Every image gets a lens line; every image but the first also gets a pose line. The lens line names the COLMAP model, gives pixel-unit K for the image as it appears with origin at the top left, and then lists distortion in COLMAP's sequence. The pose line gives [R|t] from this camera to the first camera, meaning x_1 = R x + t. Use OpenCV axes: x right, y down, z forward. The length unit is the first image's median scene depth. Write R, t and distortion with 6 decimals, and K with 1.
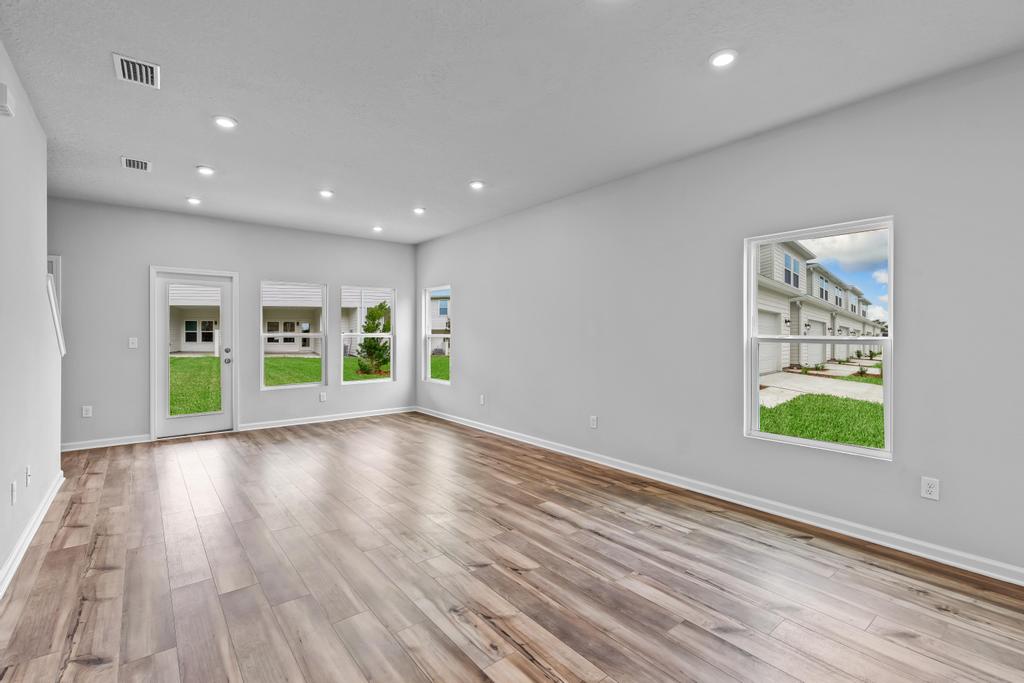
lens RADIAL K [[465.8, 0, 512.3], [0, 465.8, 332.0], [0, 0, 1]] dist [0.004930, 0.000092]
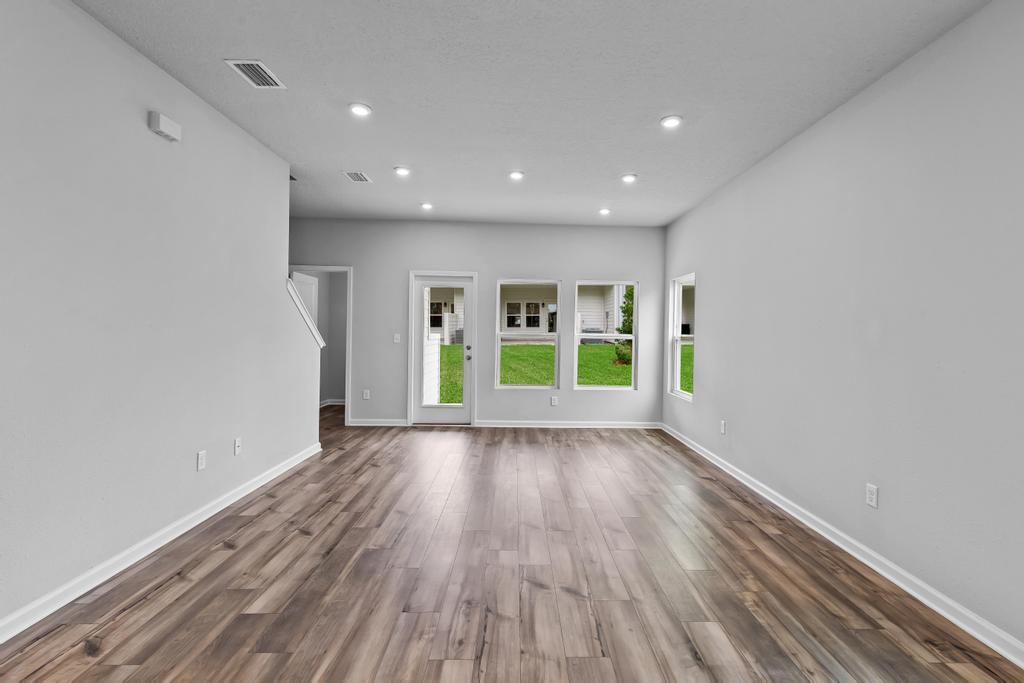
lens RADIAL K [[482.8, 0, 532.2], [0, 482.8, 338.7], [0, 0, 1]] dist [0.006485, -0.000121]
pose [[0.802601, 0.021497, -0.596128, 0.174113], [-0.015049, 0.999762, 0.015791, -0.000122], [0.596326, -0.003703, 0.802734, 0.260434]]
